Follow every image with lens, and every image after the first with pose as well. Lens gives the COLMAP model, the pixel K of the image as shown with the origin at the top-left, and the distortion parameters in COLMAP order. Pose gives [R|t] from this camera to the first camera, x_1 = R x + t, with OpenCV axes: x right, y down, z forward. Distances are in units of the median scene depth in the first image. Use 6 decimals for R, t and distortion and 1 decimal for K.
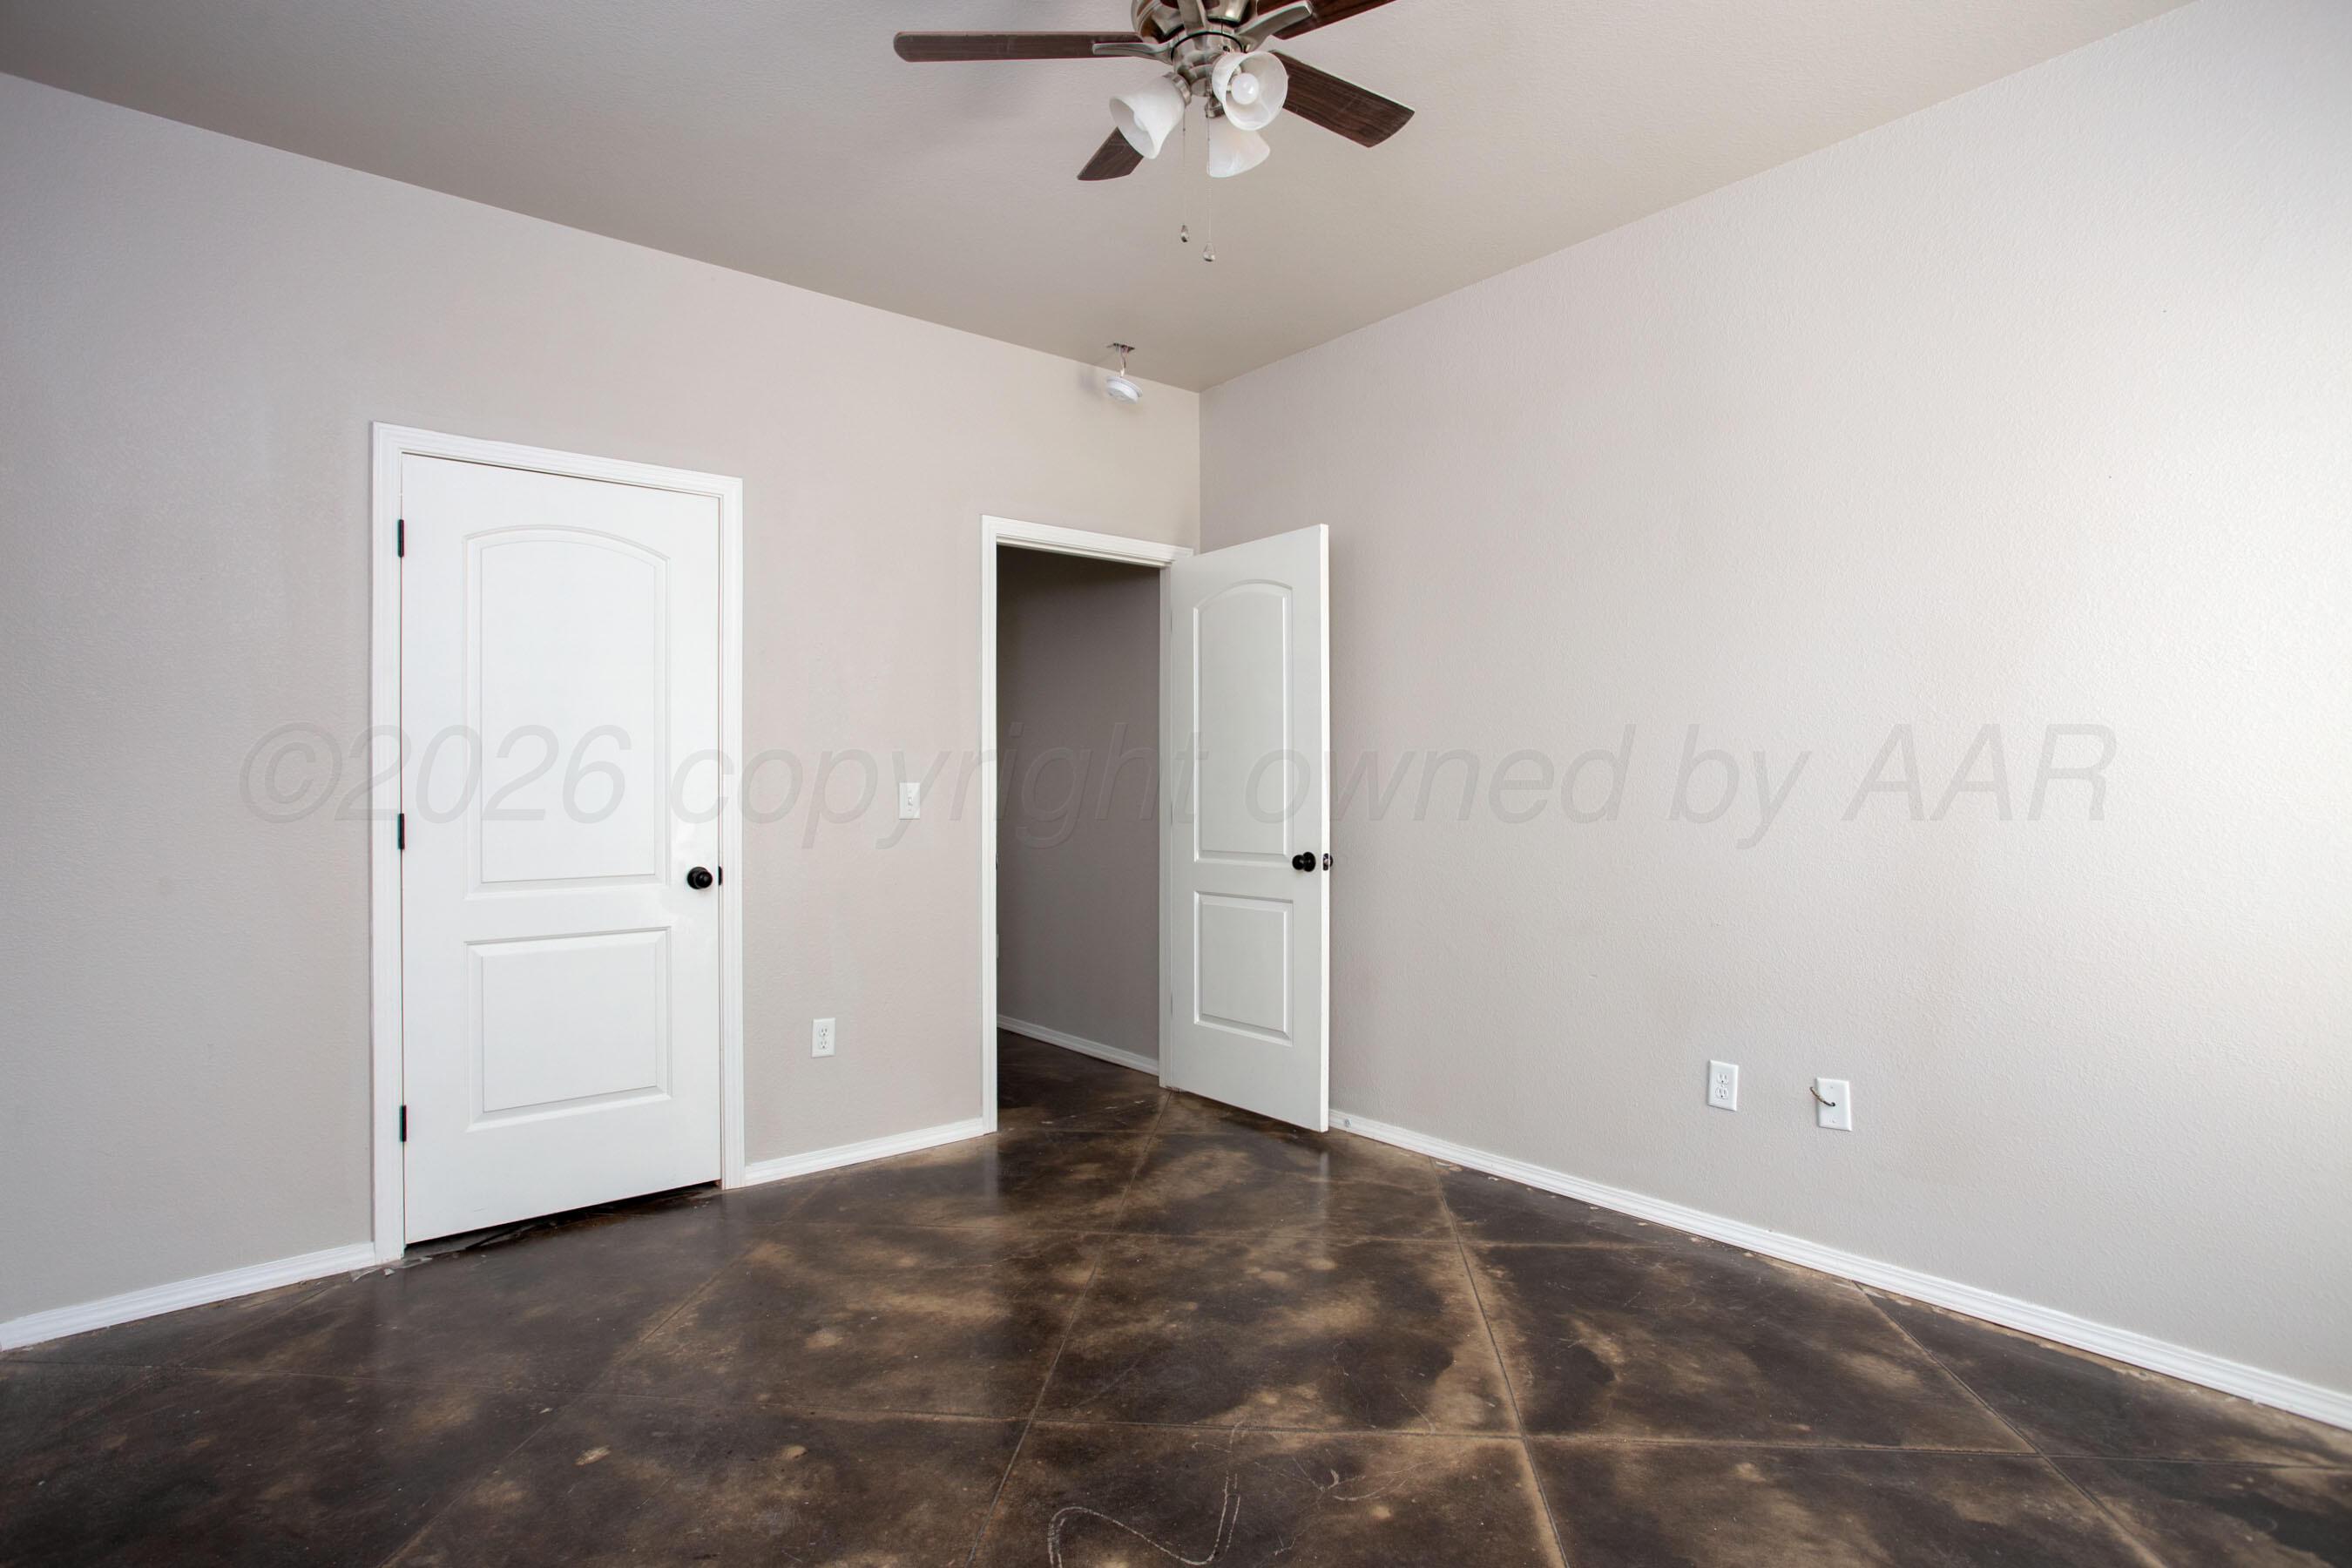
lens RADIAL K [[1186.9, 0, 1176.0], [0, 1186.9, 784.0], [0, 0, 1]] dist [-0.079965, 0.031332]
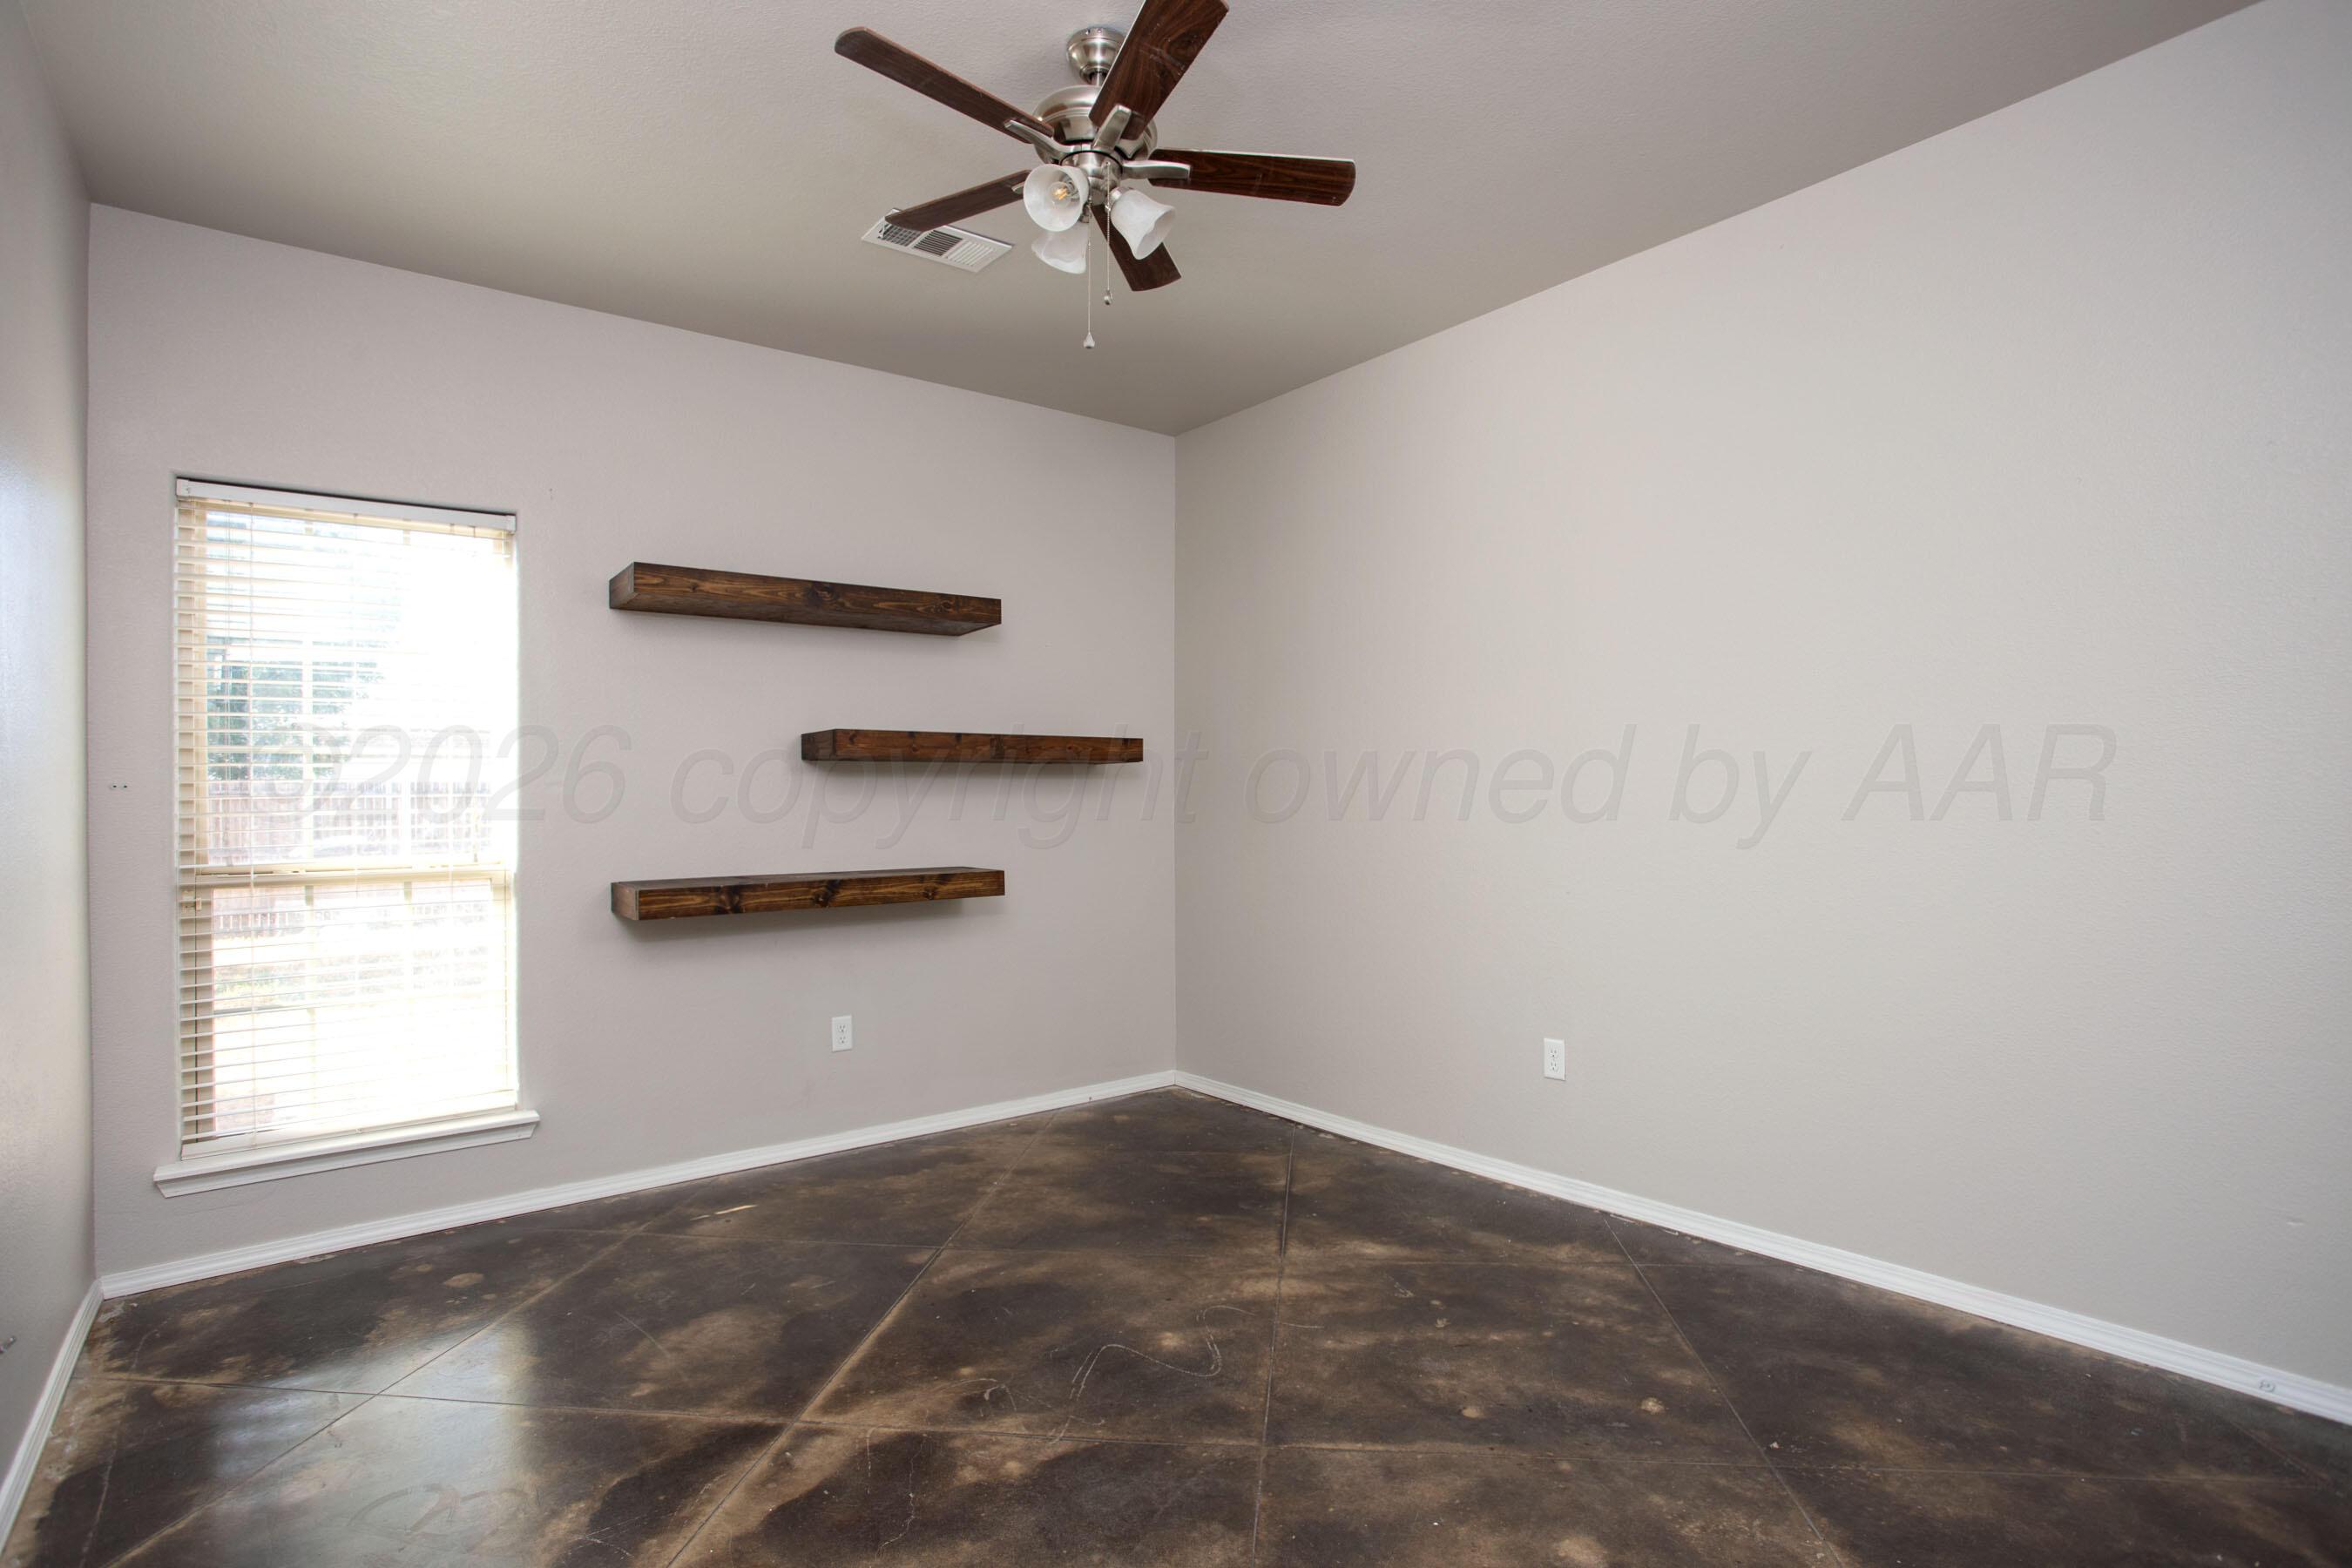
lens RADIAL K [[1186.9, 0, 1176.0], [0, 1186.9, 784.0], [0, 0, 1]] dist [-0.079965, 0.031332]
pose [[-0.999664, 0.020623, 0.015682, -0.079481], [0.020392, 0.999683, -0.014754, -0.000635], [-0.015981, -0.014429, -0.999768, 2.027082]]
